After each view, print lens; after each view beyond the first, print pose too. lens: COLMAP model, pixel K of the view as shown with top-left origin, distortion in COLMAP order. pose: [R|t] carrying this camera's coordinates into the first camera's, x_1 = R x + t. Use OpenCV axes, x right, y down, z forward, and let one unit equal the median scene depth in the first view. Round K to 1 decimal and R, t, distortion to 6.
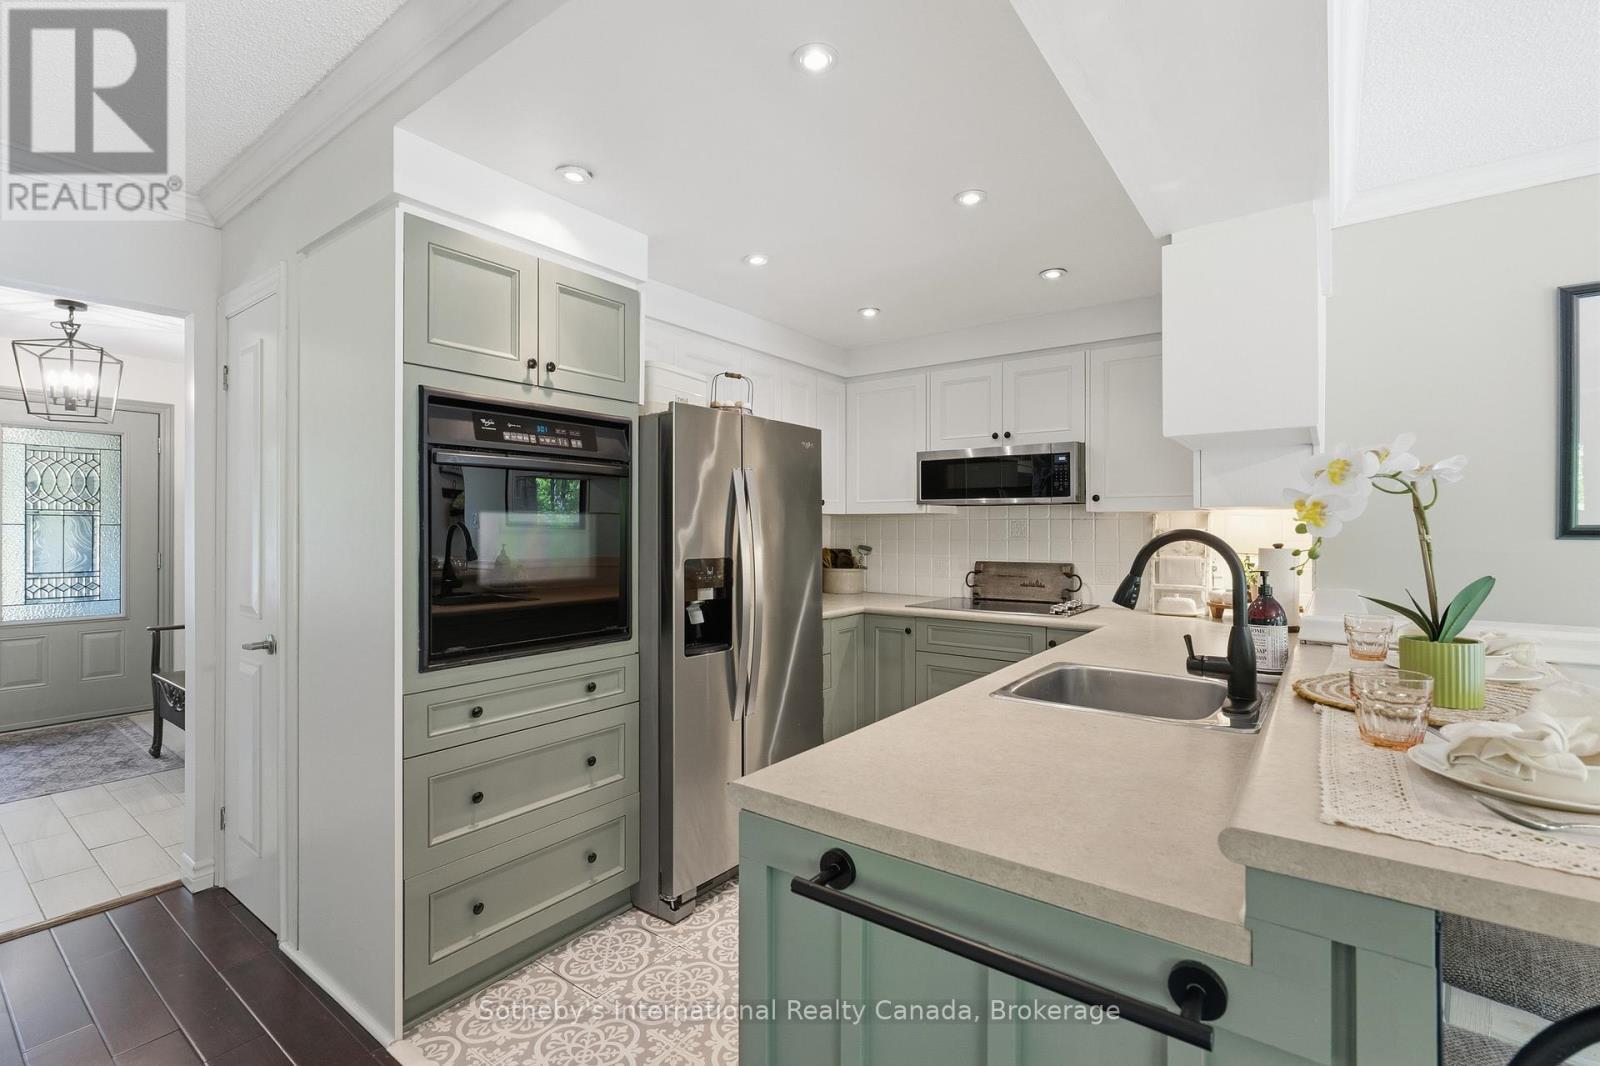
lens RADIAL K [[721.1, 0, 797.3], [0, 721.1, 528.8], [0, 0, 1]] dist [-0.002568, -0.000287]
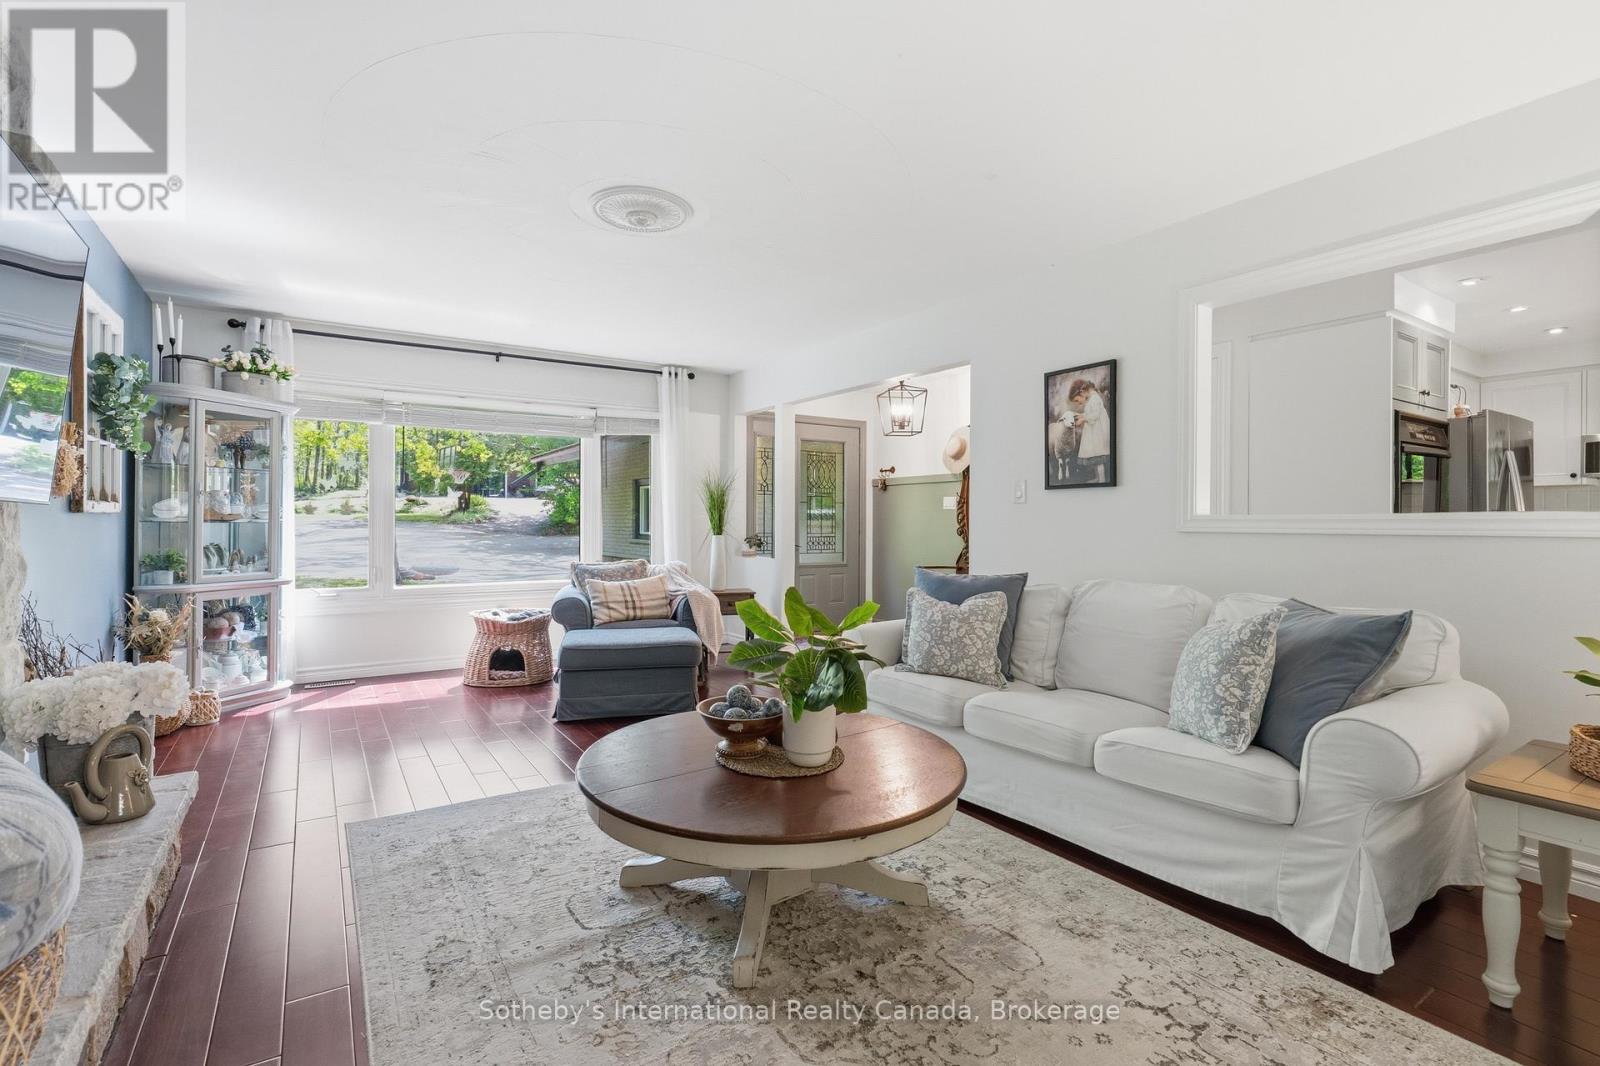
lens RADIAL K [[721.1, 0, 800.3], [0, 721.1, 529.6], [0, 0, 1]] dist [-0.002568, -0.000287]
pose [[0.937942, 0.008066, -0.346699, -0.921682], [-0.003546, 0.999900, 0.013670, 0.064014], [0.346775, -0.011592, 0.937877, -0.897988]]
